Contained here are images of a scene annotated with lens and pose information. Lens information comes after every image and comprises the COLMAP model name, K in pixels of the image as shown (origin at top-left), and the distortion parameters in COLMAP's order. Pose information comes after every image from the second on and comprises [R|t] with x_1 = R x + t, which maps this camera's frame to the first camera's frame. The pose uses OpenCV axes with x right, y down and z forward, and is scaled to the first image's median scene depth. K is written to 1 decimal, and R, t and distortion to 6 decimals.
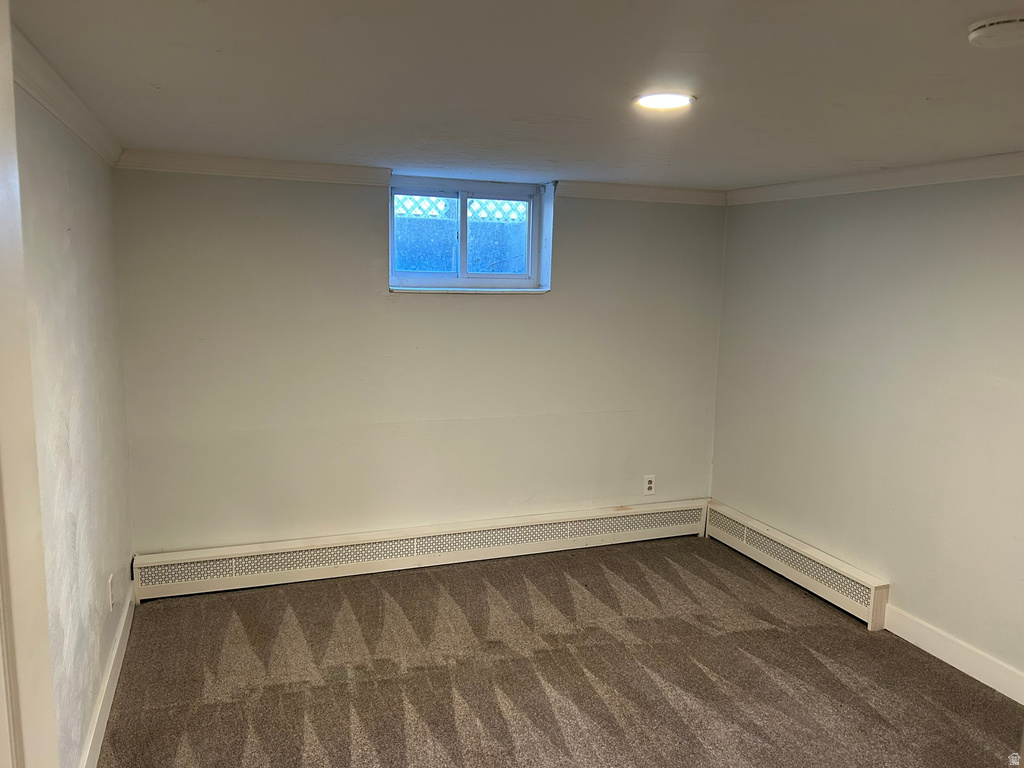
lens RADIAL K [[777.1, 0, 511.3], [0, 777.1, 383.2], [0, 0, 1]] dist [0.006950, -0.000688]
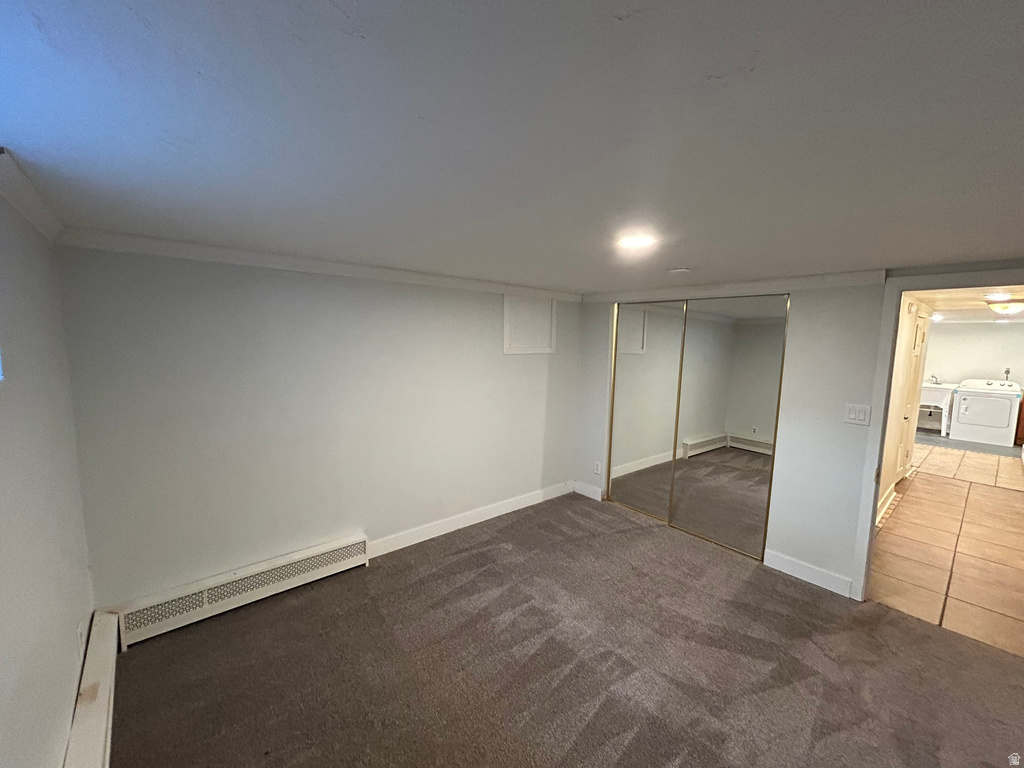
lens RADIAL K [[412.2, 0, 512.0], [0, 412.2, 382.1], [0, 0, 1]] dist [0.004394, 0.000346]
pose [[-0.354665, -0.123494, 0.926802, -0.334366], [0.106582, 0.979438, 0.171294, -0.140936], [-0.928899, 0.159533, -0.334210, 0.914538]]
